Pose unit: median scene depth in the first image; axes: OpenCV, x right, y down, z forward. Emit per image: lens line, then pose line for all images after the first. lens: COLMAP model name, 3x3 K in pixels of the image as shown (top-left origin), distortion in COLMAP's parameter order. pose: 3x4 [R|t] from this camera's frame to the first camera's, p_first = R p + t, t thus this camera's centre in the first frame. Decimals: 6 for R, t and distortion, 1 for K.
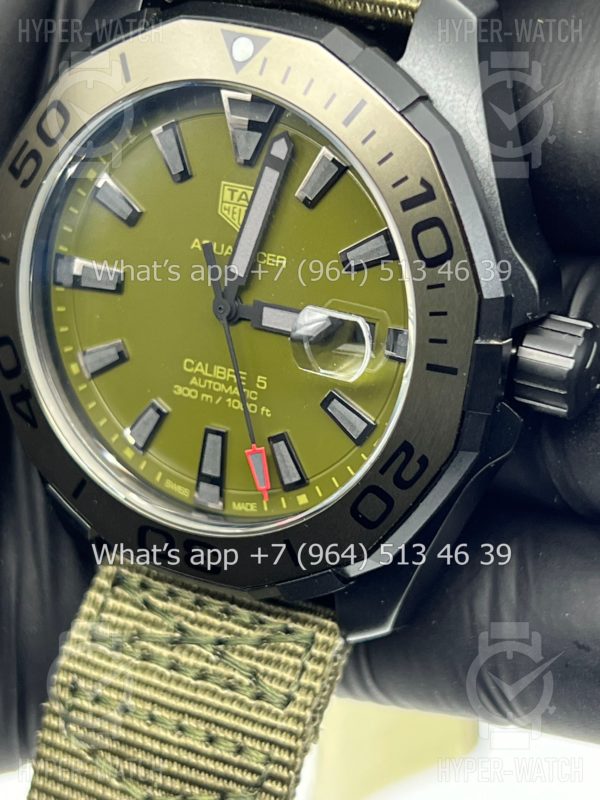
lens RADIAL K [[1855.0, 0, 289.0], [0, 1855.0, 410.7], [0, 0, 1]] dist [0.174773, 0.760316]
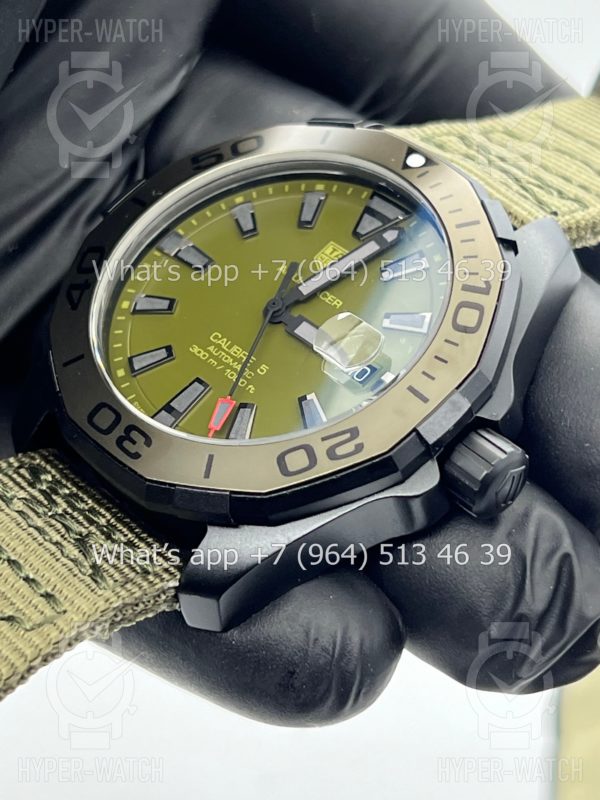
lens RADIAL K [[1855.0, 0, 289.0], [0, 1855.0, 410.7], [0, 0, 1]] dist [0.174773, 0.760316]
pose [[0.789306, 0.608930, -0.078737, 0.107443], [-0.553613, 0.650346, -0.520156, 0.607170], [-0.265533, 0.454153, 0.850434, -0.009034]]
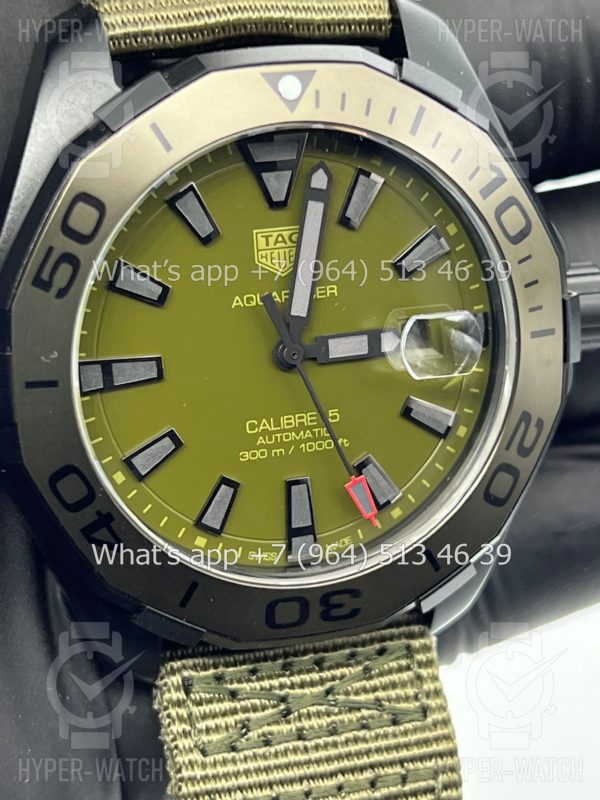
lens RADIAL K [[1855.0, 0, 289.0], [0, 1855.0, 410.7], [0, 0, 1]] dist [0.174773, 0.760316]
pose [[0.695716, -0.300557, 0.652415, -0.668547], [0.324127, 0.941886, 0.088272, -0.111655], [-0.641031, 0.150053, 0.752704, 0.266638]]
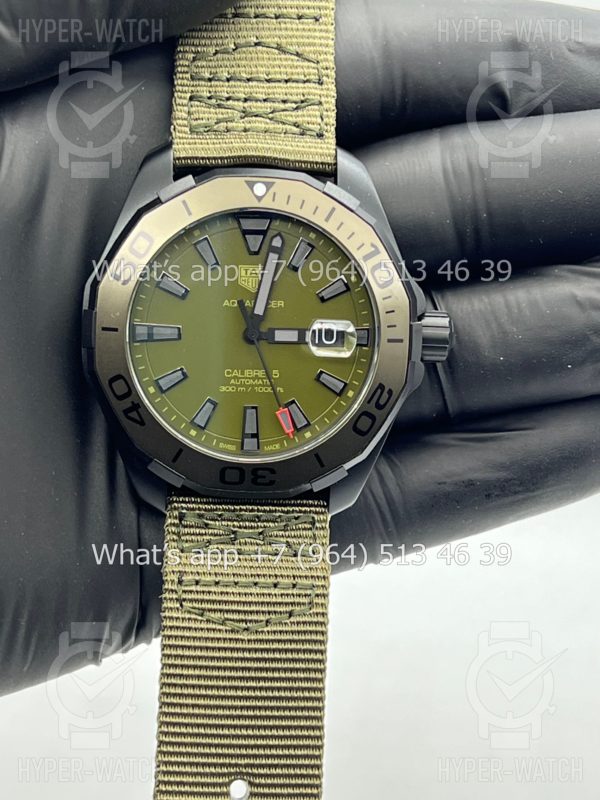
lens RADIAL K [[1855.0, 0, 289.0], [0, 1855.0, 410.7], [0, 0, 1]] dist [0.174773, 0.760316]
pose [[0.854022, -0.135482, 0.502286, -0.892114], [0.205489, 0.974834, -0.086444, 0.173592], [-0.477934, 0.177039, 0.860370, -0.525066]]
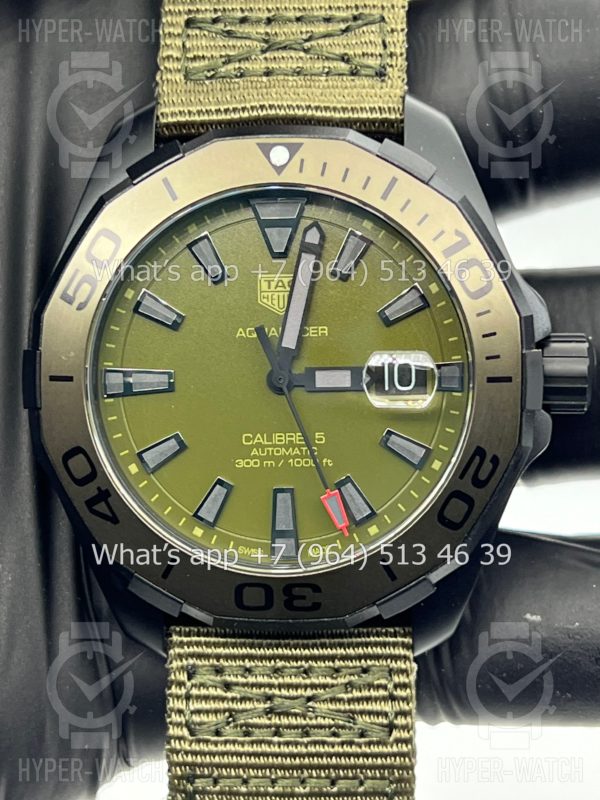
lens RADIAL K [[1829.3, 0, 300.0], [0, 1829.3, 400.0], [0, 0, 1]] dist [0.238092, -0.810123]
pose [[0.910076, -0.141437, 0.389559, -0.464371], [0.220447, 0.961164, -0.166033, 0.147837], [-0.350947, 0.236980, 0.905912, -0.040561]]
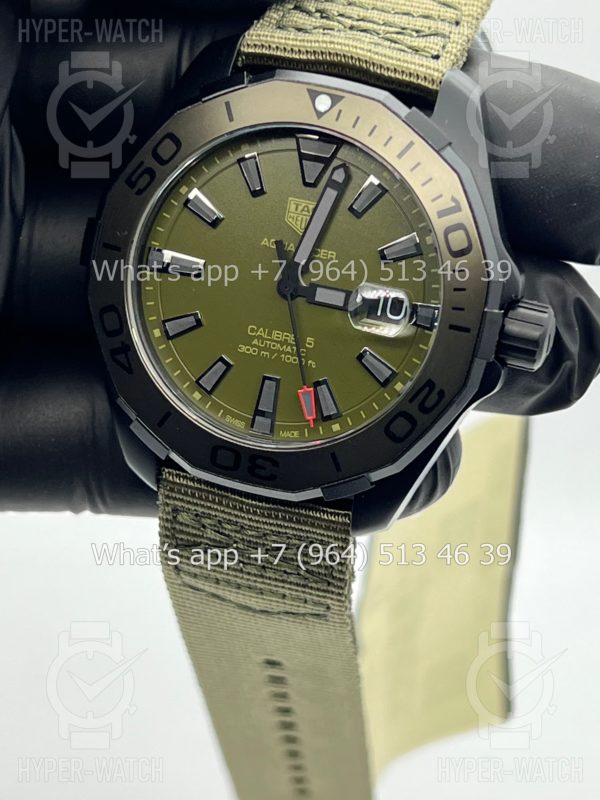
lens RADIAL K [[1829.3, 0, 300.0], [0, 1829.3, 400.0], [0, 0, 1]] dist [0.238092, -0.810123]
pose [[0.966273, 0.046201, 0.253341, -0.363233], [-0.019625, 0.994125, -0.106443, 0.171628], [-0.256771, 0.097882, 0.961503, -0.309497]]
